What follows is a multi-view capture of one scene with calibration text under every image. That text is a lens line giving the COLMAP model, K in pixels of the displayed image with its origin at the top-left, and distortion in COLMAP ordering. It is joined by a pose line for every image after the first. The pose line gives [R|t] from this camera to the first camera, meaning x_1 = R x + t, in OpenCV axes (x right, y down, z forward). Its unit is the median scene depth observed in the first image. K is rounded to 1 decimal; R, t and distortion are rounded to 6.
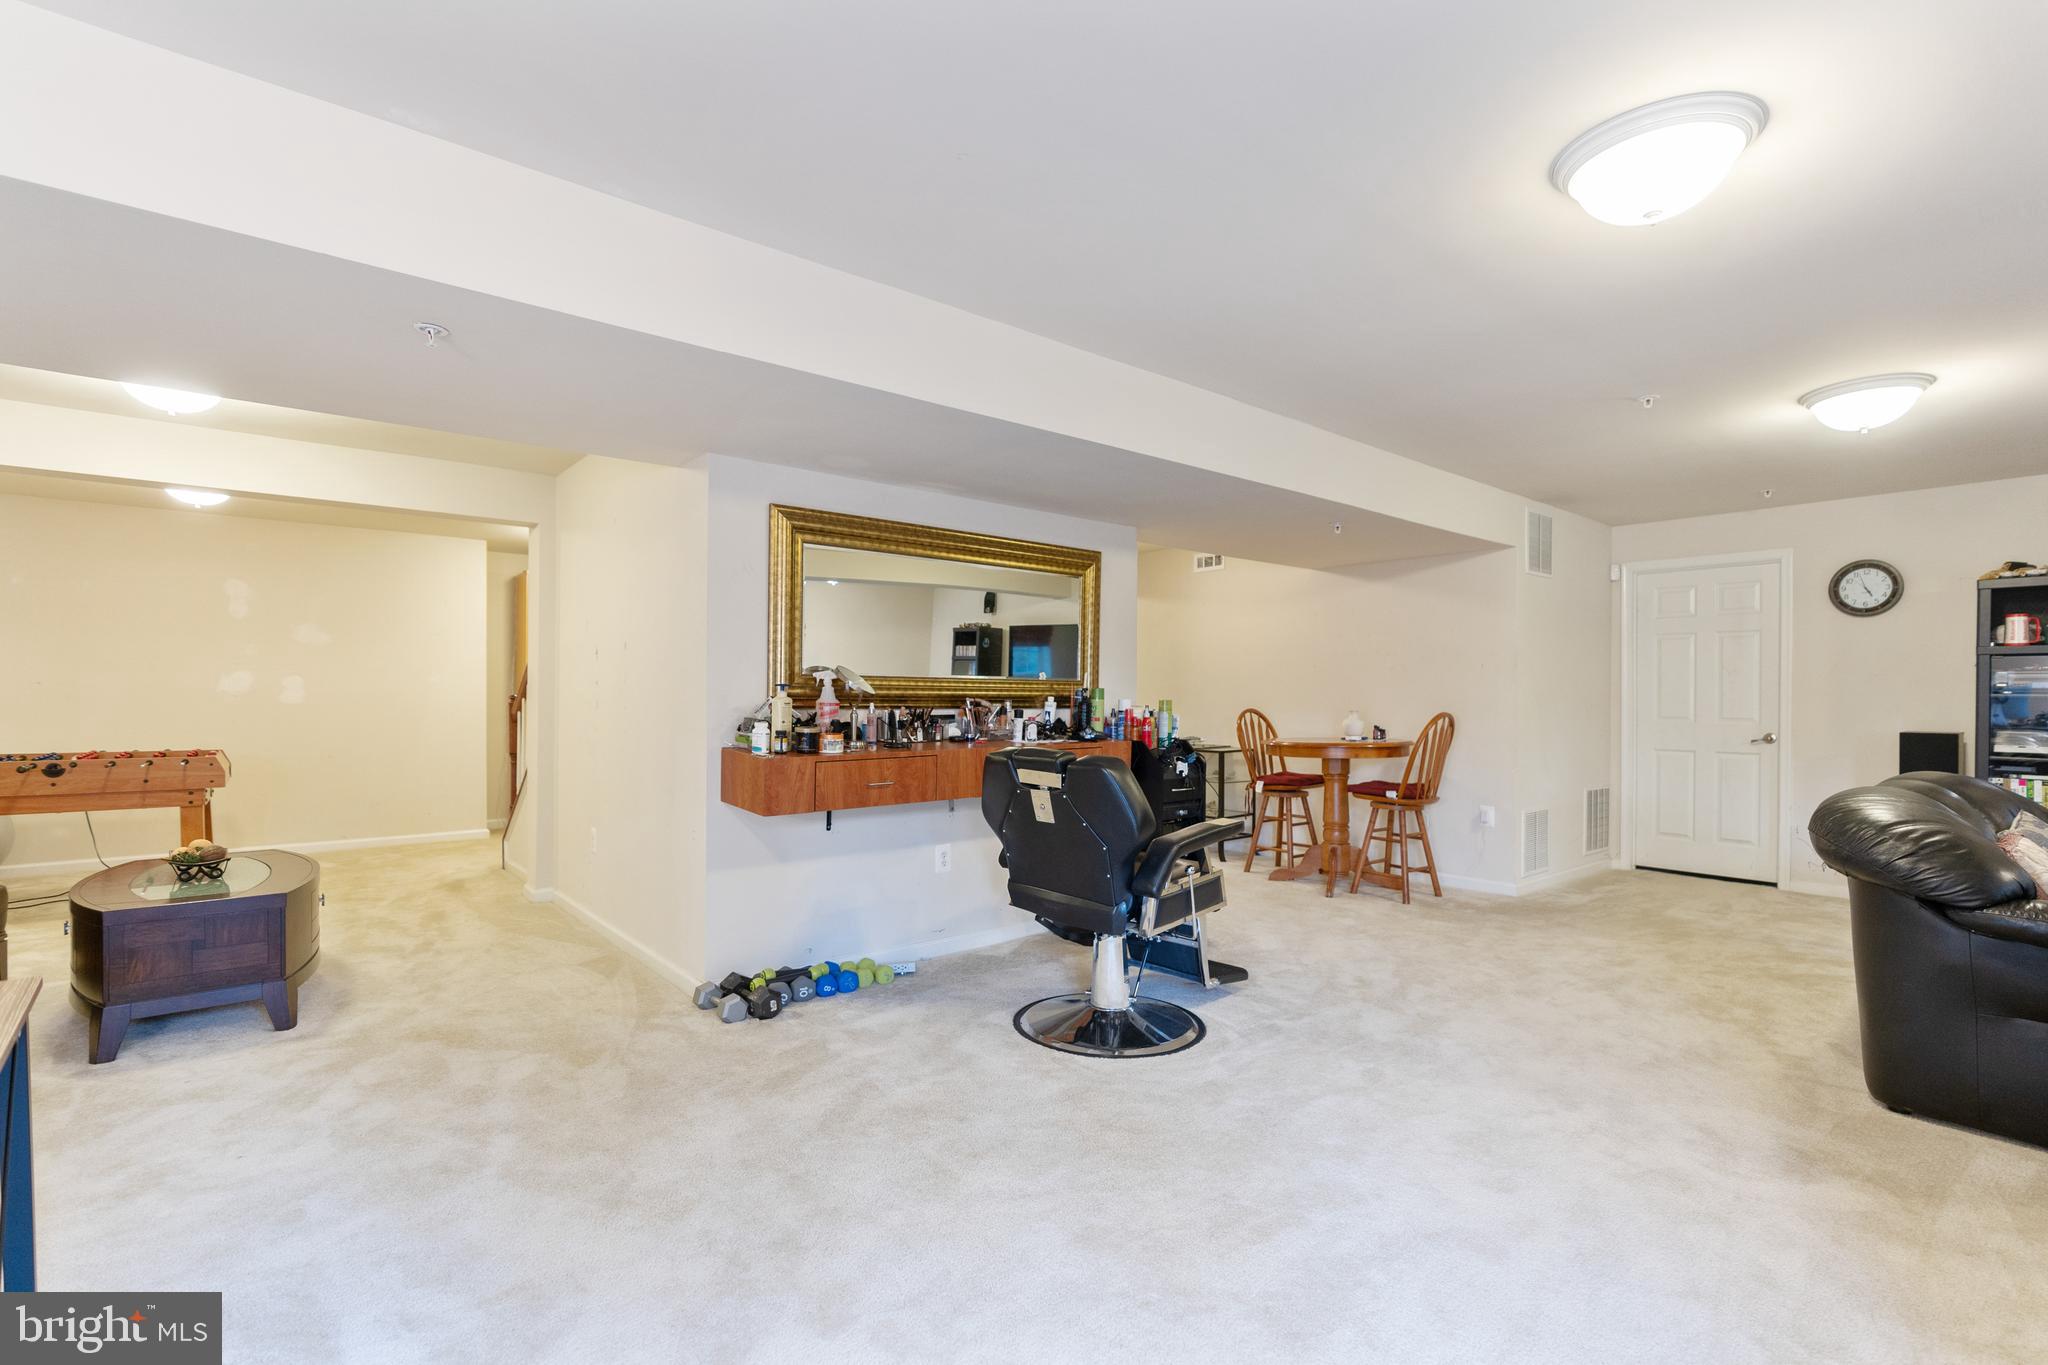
lens RADIAL K [[959.3, 0, 1020.4], [0, 959.3, 685.3], [0, 0, 1]] dist [-0.000743, 0.003537]
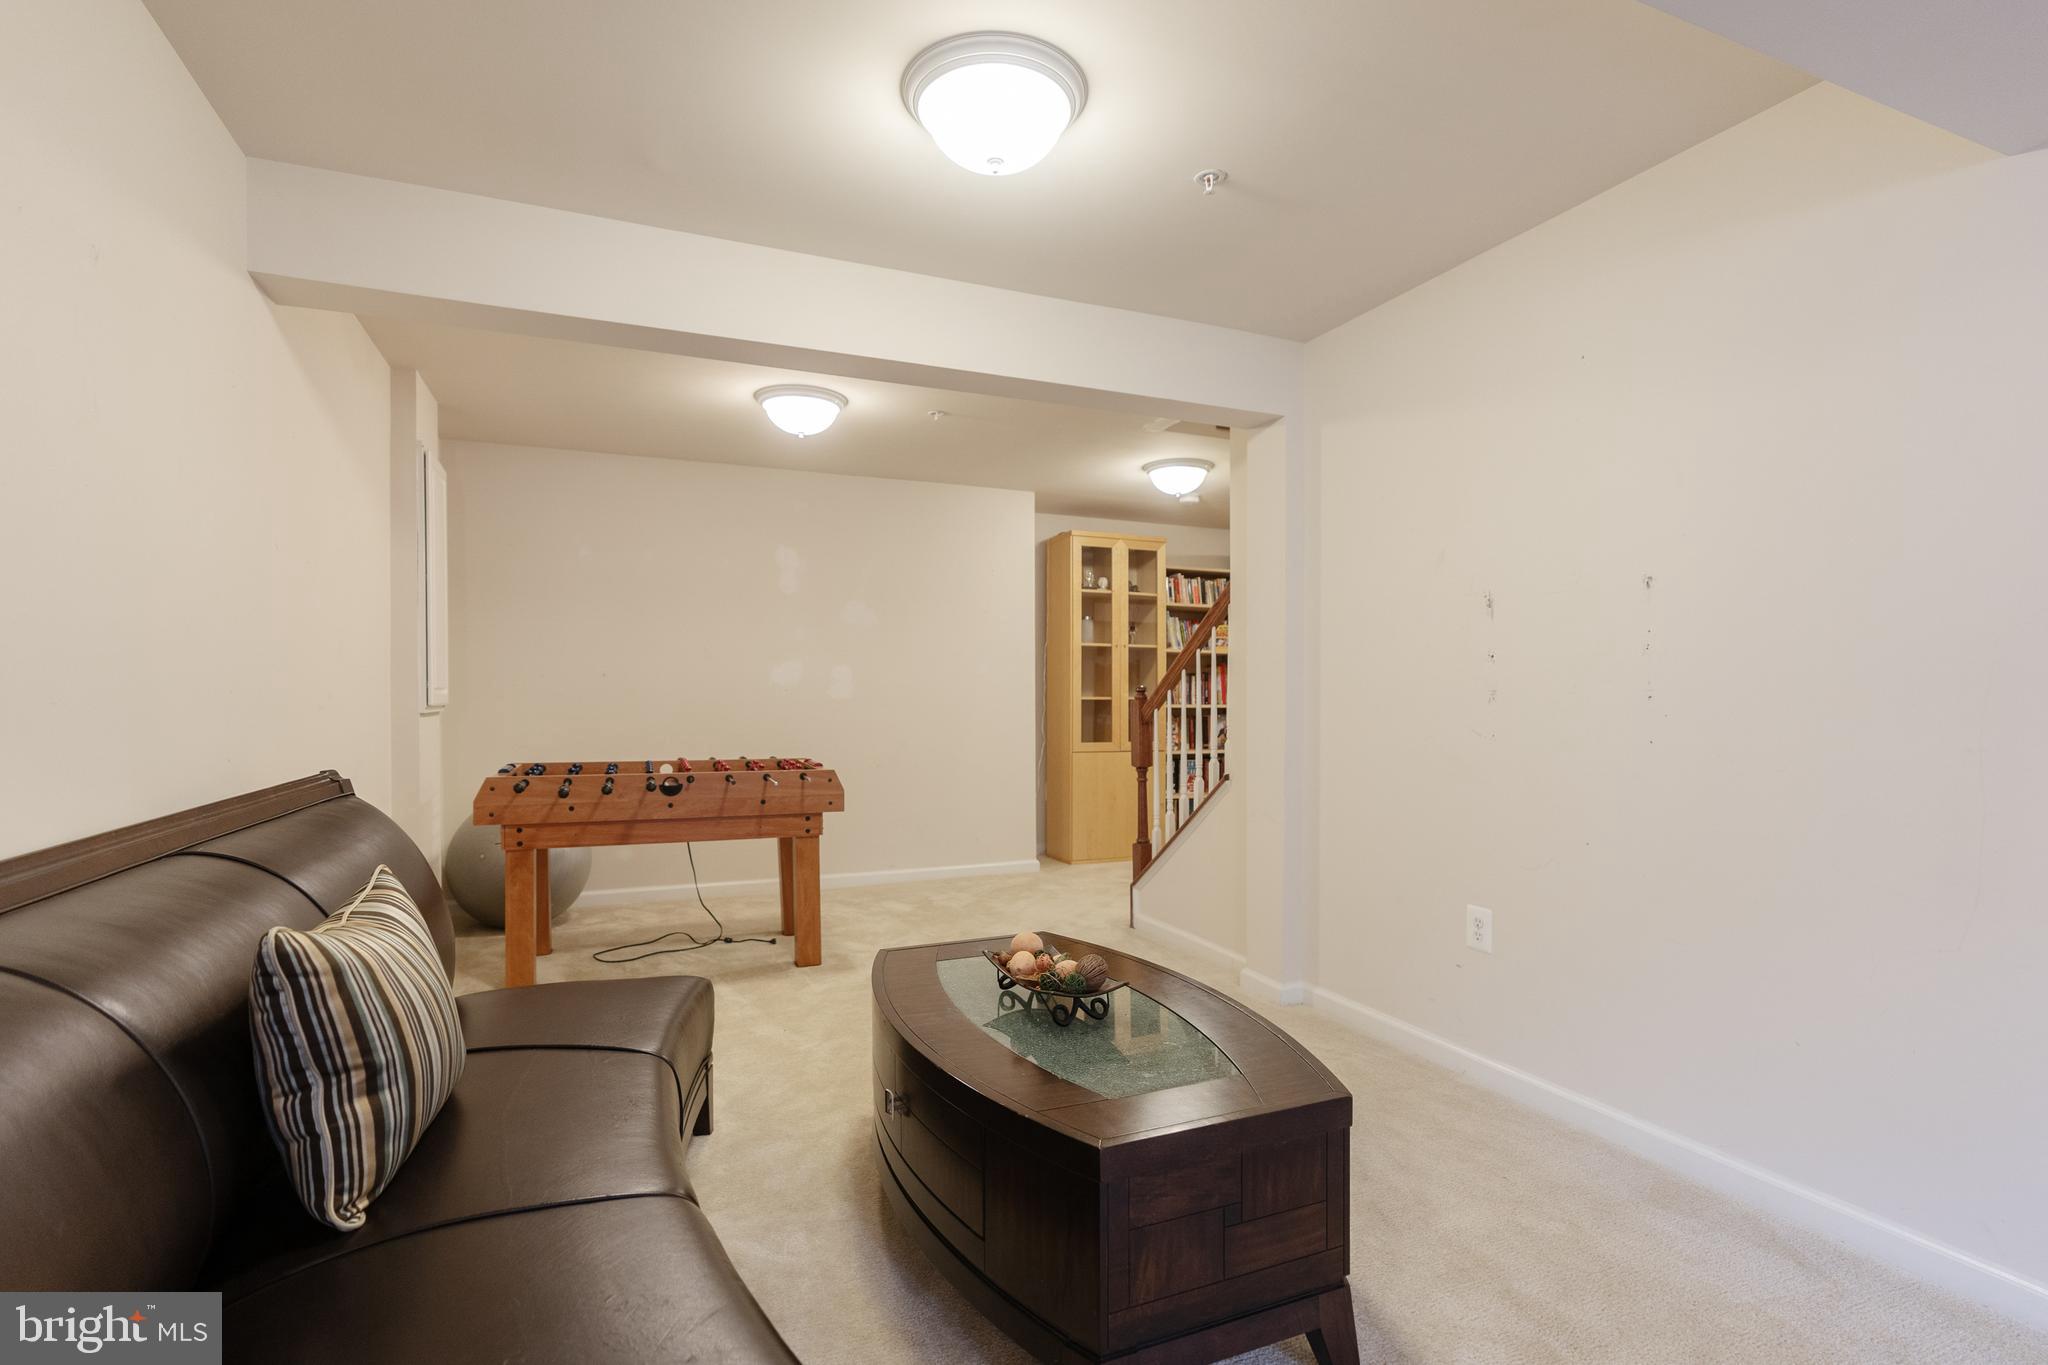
lens RADIAL K [[959.3, 0, 1015.2], [0, 959.3, 683.9], [0, 0, 1]] dist [-0.000743, 0.003537]
pose [[0.965253, -0.004542, -0.261276, -0.559772], [0.004094, 0.999989, -0.002257, 0.011661], [0.261284, 0.001109, 0.965261, 0.355764]]
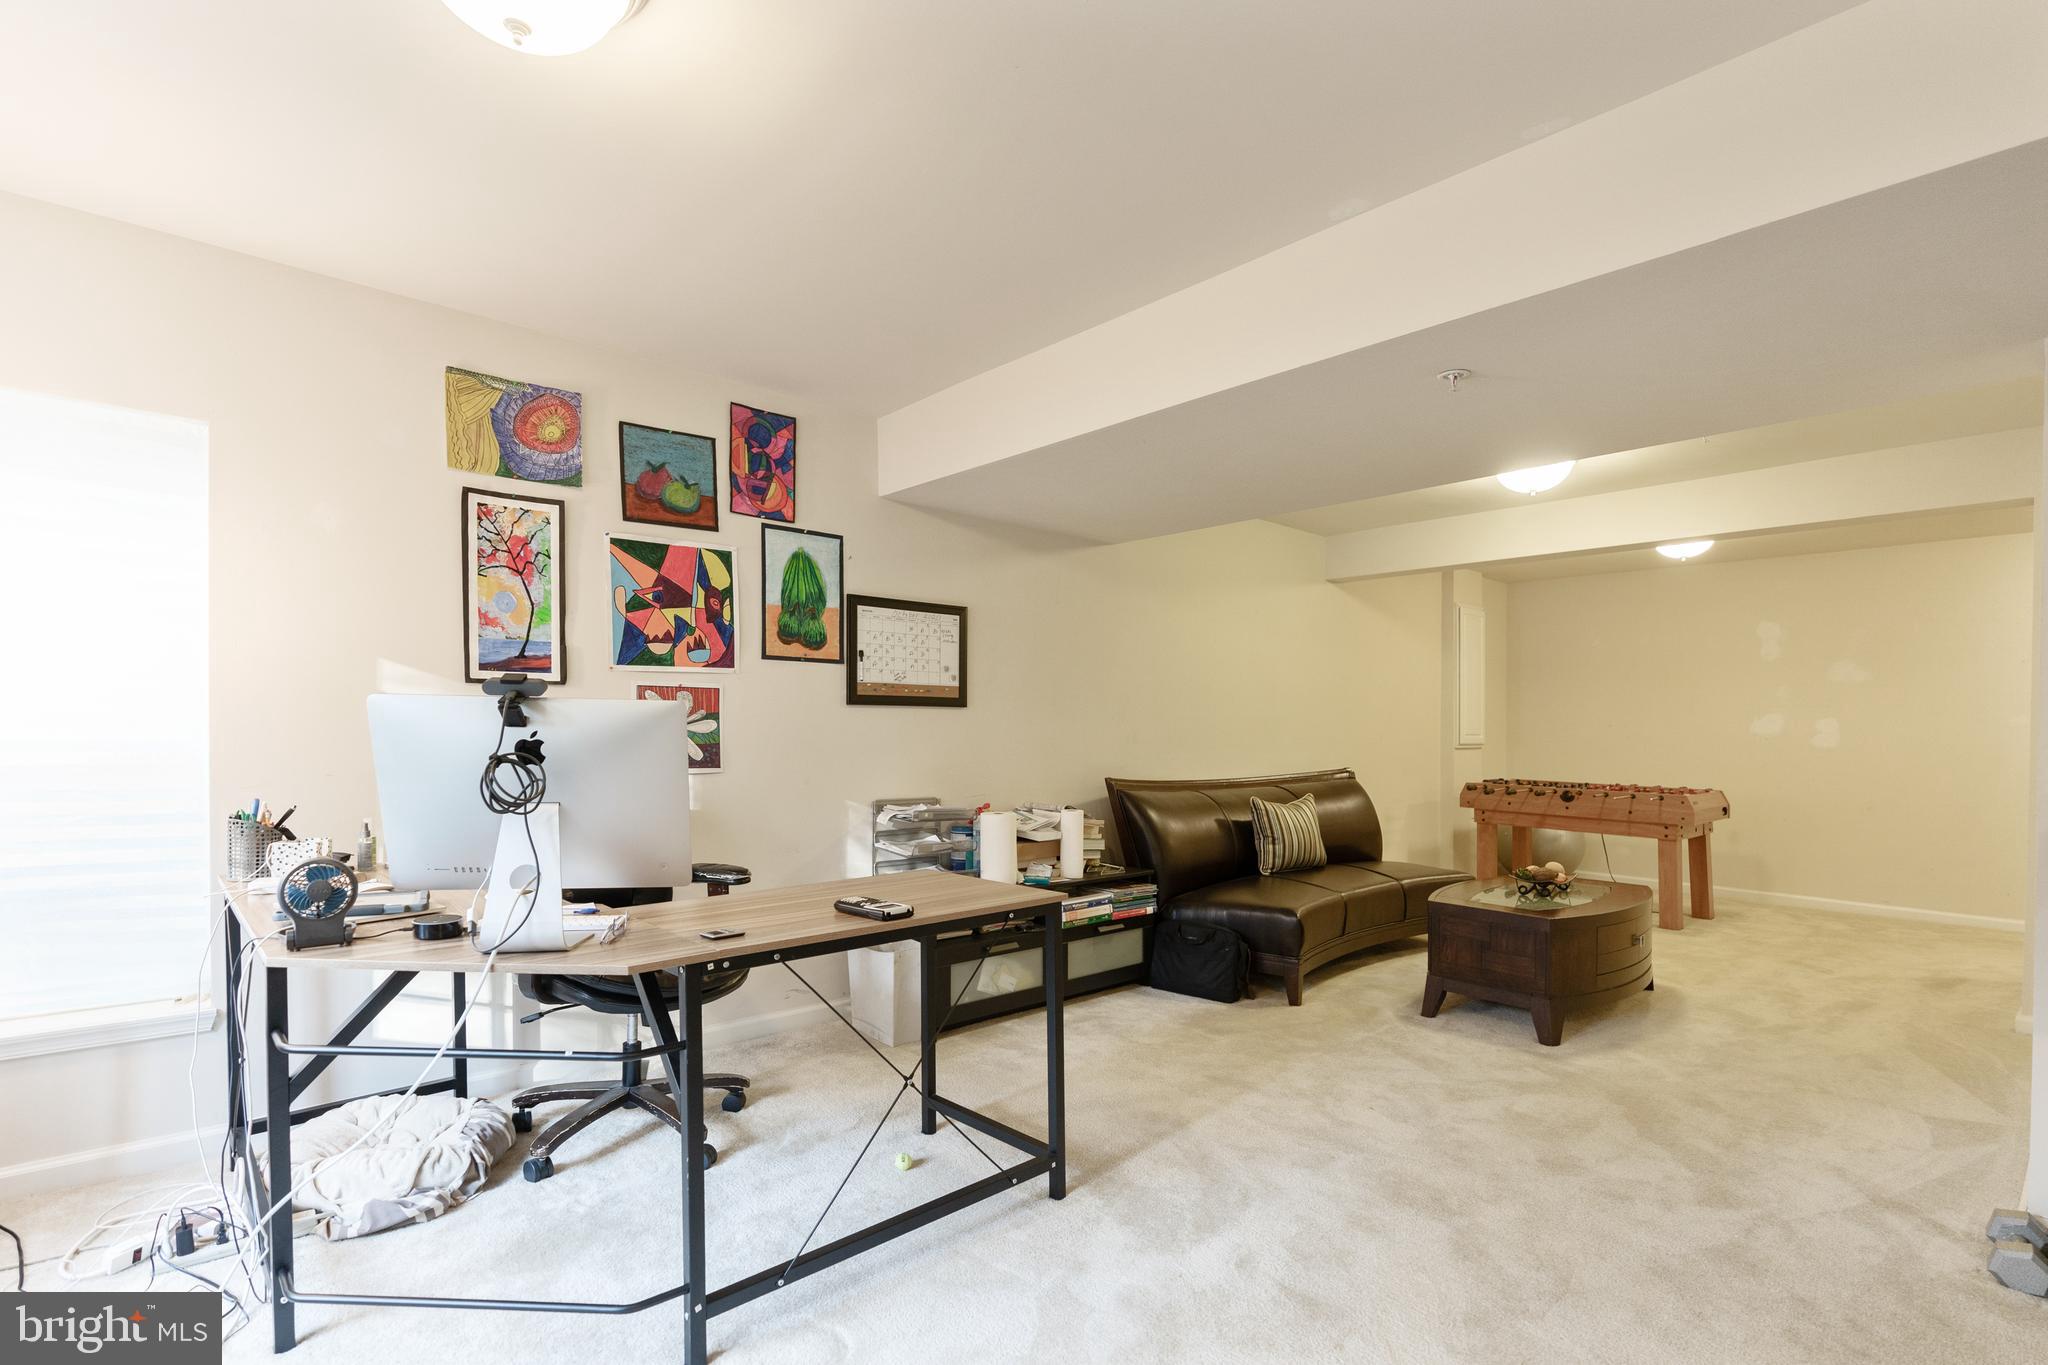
lens RADIAL K [[959.3, 0, 1022.7], [0, 959.3, 728.6], [0, 0, 1]] dist [-0.000743, 0.003537]
pose [[0.019496, -0.005619, -0.999794, 0.210146], [-0.001165, 0.999983, -0.005642, 0.009624], [0.999809, 0.001275, 0.019489, 0.284600]]
